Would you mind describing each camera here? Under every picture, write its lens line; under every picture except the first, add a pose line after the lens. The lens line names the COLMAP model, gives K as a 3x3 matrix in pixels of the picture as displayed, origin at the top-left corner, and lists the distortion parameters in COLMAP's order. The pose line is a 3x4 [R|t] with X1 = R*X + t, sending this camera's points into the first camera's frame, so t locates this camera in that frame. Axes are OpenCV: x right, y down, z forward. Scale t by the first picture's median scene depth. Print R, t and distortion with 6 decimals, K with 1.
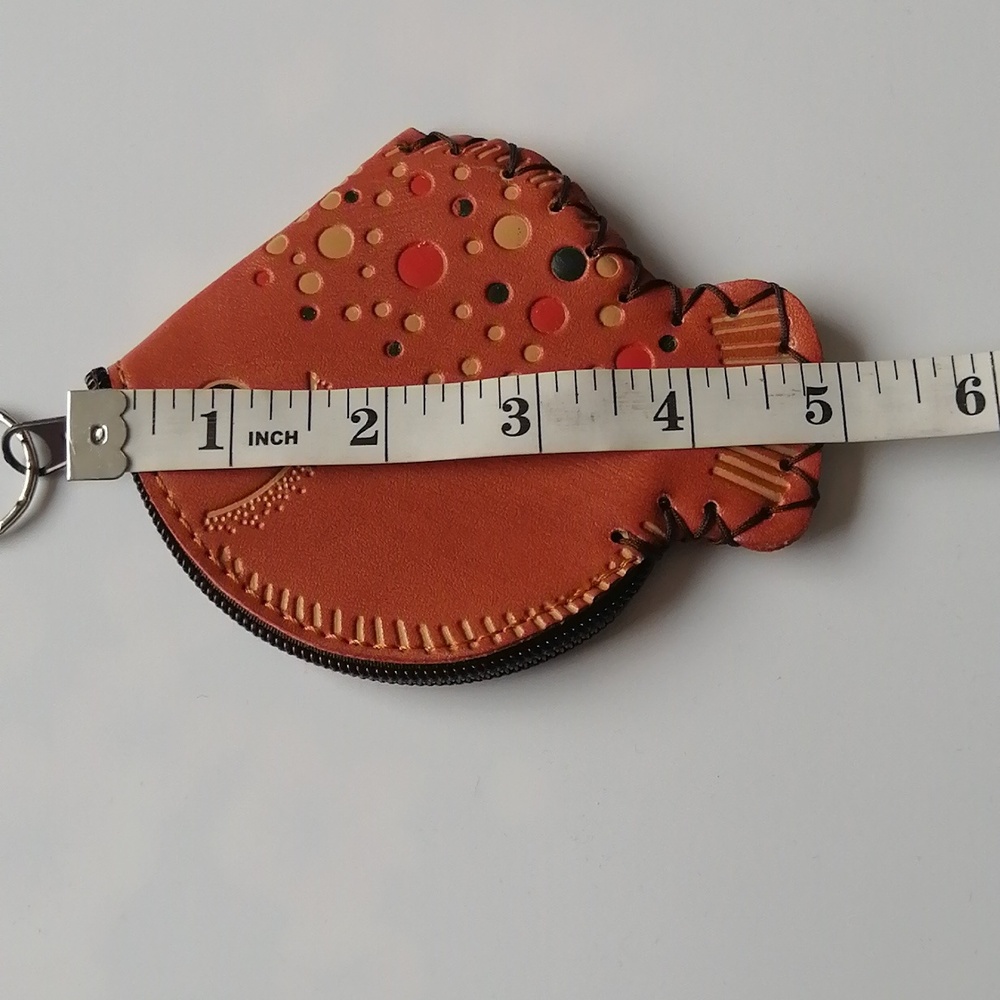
lens RADIAL K [[1713.5, 0, 500.6], [0, 1713.5, 501.8], [0, 0, 1]] dist [0.104411, 0.000000]
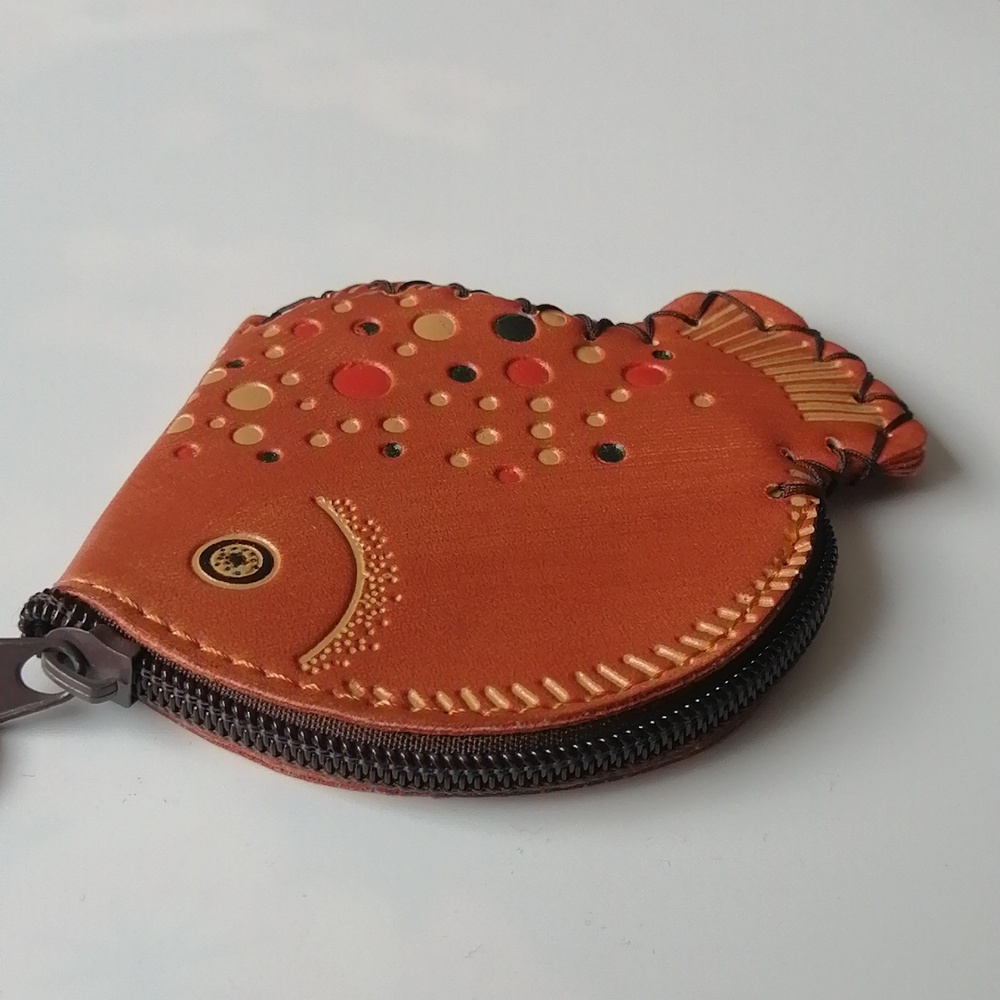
lens RADIAL K [[1713.5, 0, 502.4], [0, 1713.5, 500.7], [0, 0, 1]] dist [0.104411, 0.000000]
pose [[0.814495, -0.290549, 0.502174, -0.414923], [0.532869, 0.716964, -0.449459, 0.299325], [-0.229450, 0.633675, 0.738788, 0.434818]]
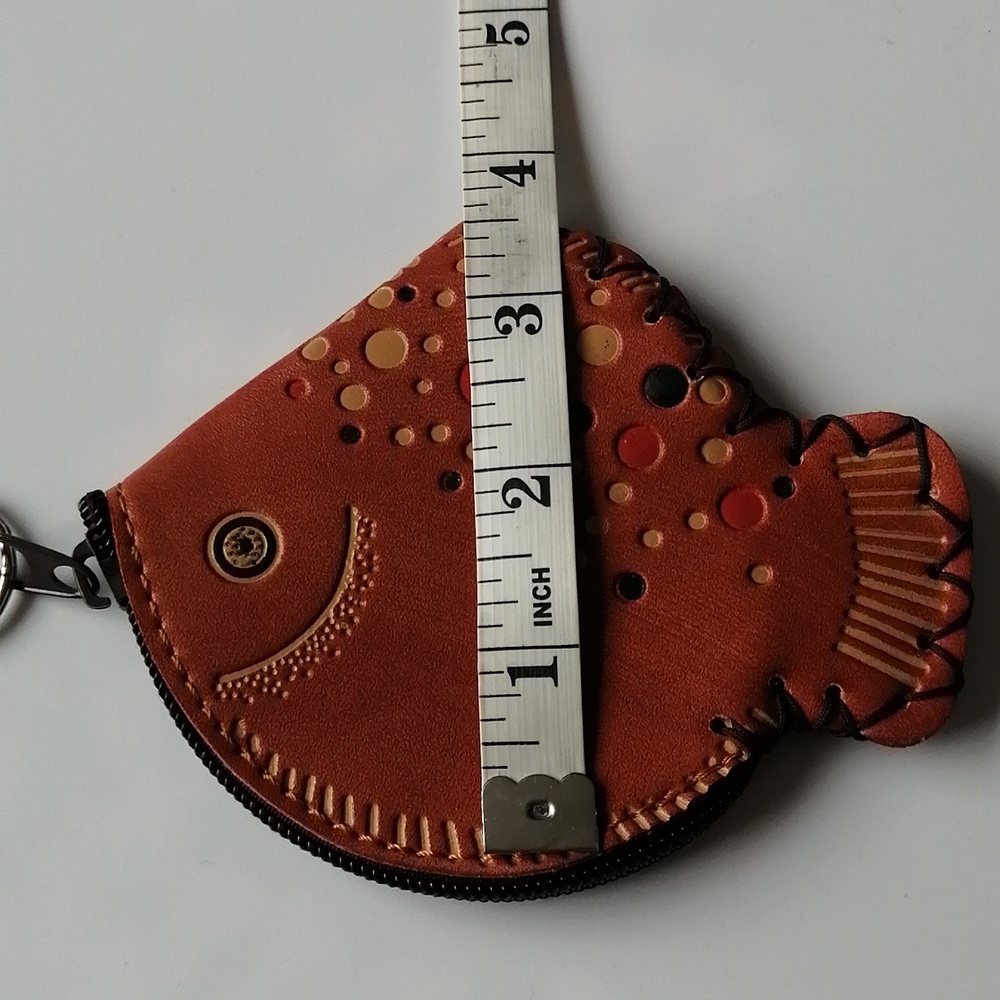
lens RADIAL K [[1713.5, 0, 501.1], [0, 1713.5, 500.1], [0, 0, 1]] dist [0.104411, 0.000000]
pose [[0.999362, 0.035713, -0.000068, -0.038222], [-0.035712, 0.999309, -0.010309, -0.072508], [-0.000300, 0.010305, 0.999947, 0.172163]]
